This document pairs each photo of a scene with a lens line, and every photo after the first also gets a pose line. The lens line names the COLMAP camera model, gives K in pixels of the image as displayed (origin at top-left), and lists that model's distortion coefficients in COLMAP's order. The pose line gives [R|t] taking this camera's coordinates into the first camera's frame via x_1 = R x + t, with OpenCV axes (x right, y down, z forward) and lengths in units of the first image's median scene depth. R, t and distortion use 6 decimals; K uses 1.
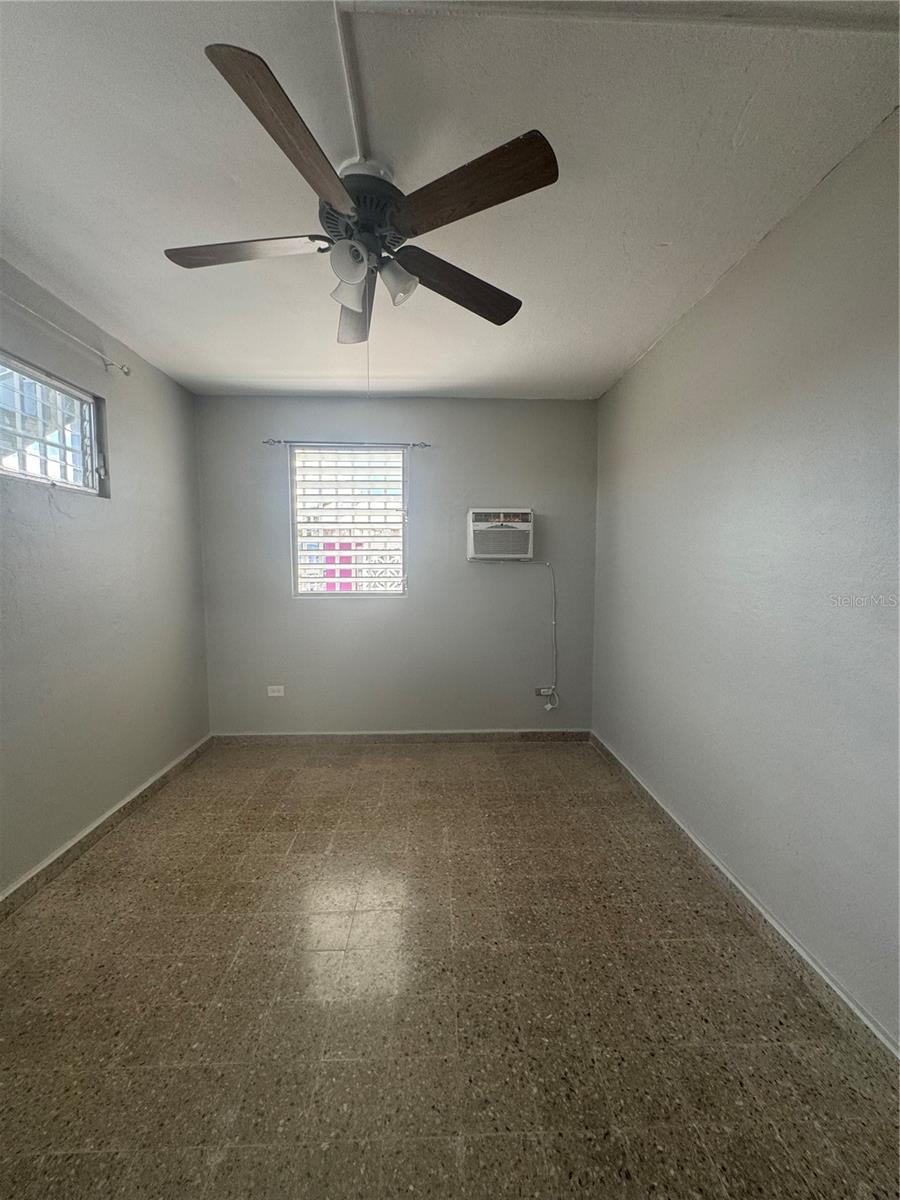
lens RADIAL K [[479.6, 0, 452.3], [0, 479.6, 597.1], [0, 0, 1]] dist [-0.004304, 0.000181]
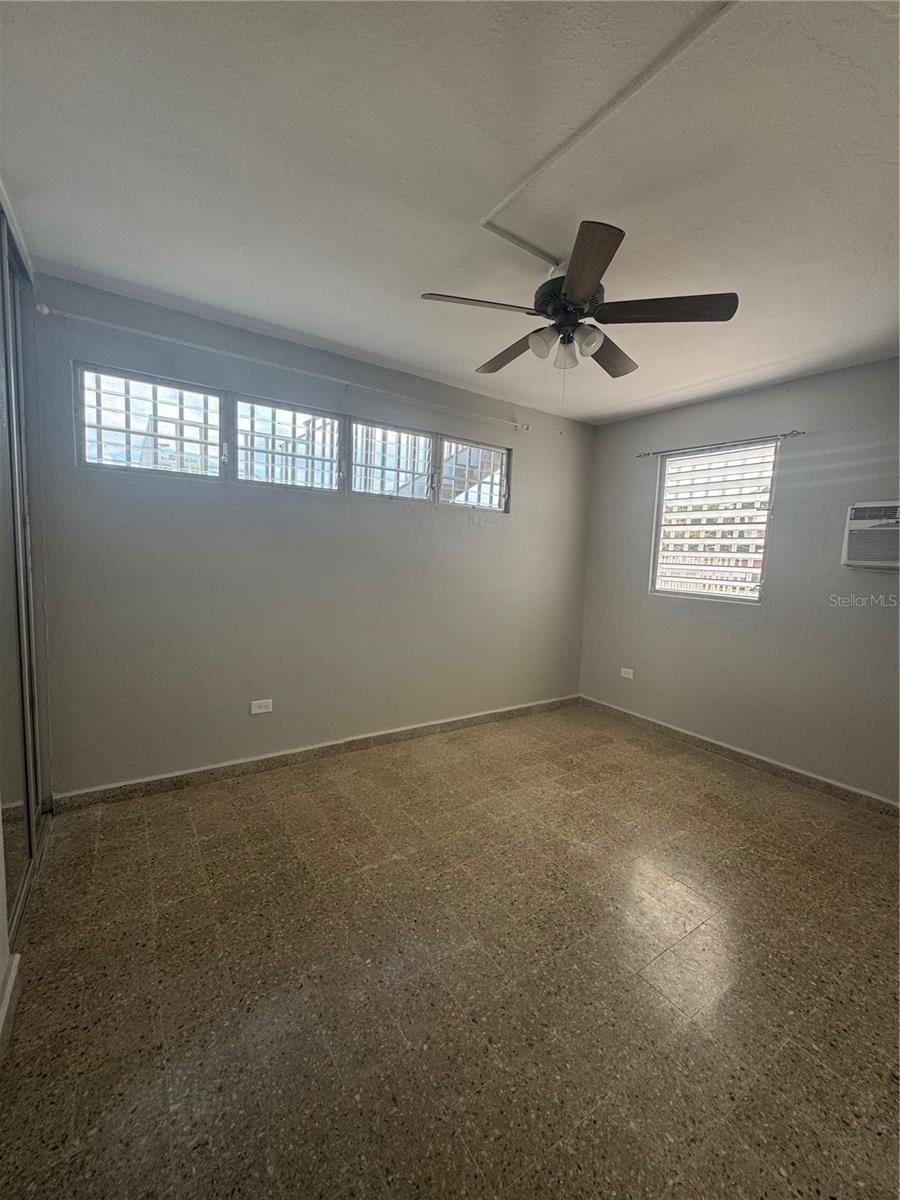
lens RADIAL K [[479.6, 0, 452.8], [0, 479.6, 599.0], [0, 0, 1]] dist [-0.004304, 0.000181]
pose [[0.531075, 0.104846, -0.840813, 0.427295], [-0.104081, 0.992872, 0.058067, -0.004347], [0.840908, 0.056675, 0.538202, 0.027788]]
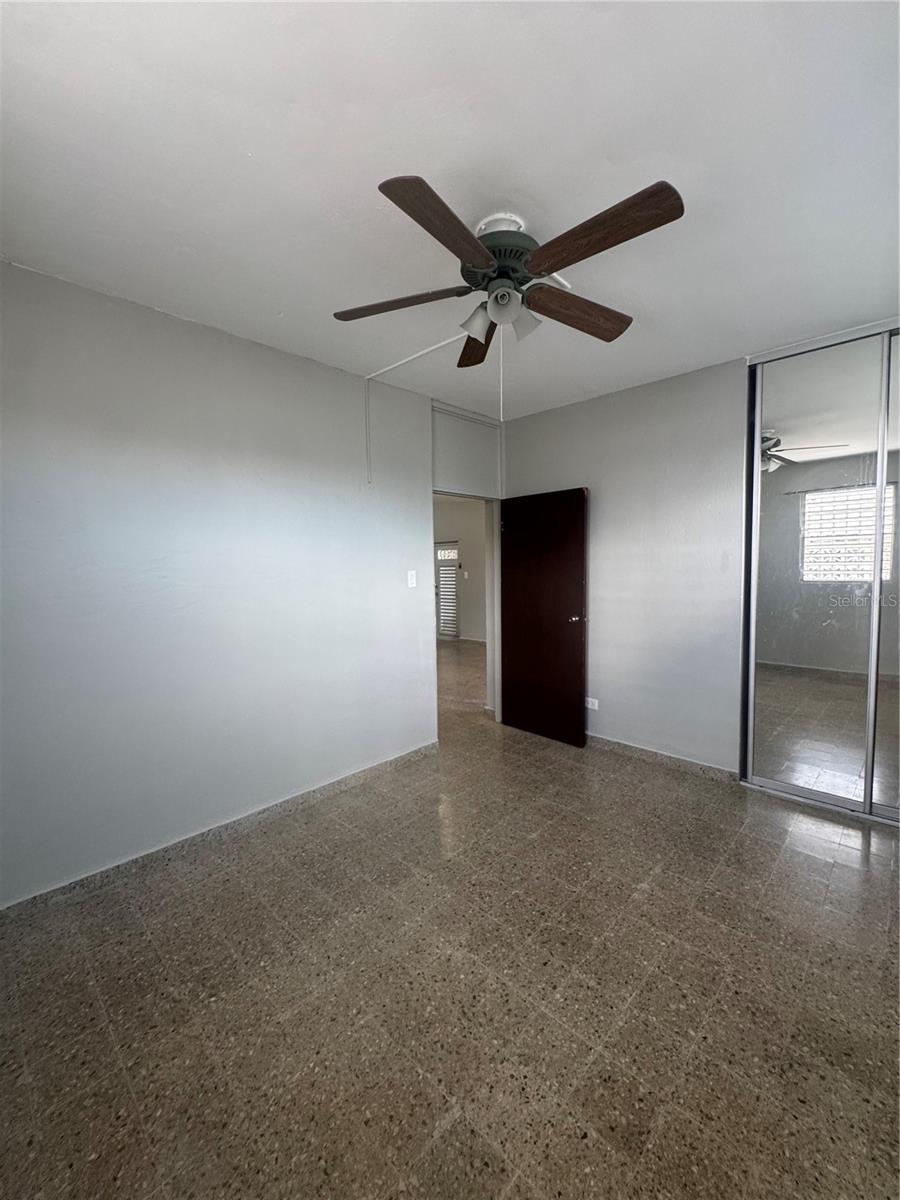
lens RADIAL K [[479.6, 0, 444.0], [0, 479.6, 596.9], [0, 0, 1]] dist [-0.004304, 0.000181]
pose [[-0.681265, -0.037078, 0.731097, -0.470719], [0.072401, 0.990407, 0.117695, -0.078400], [-0.728448, 0.133114, -0.672045, 0.978037]]
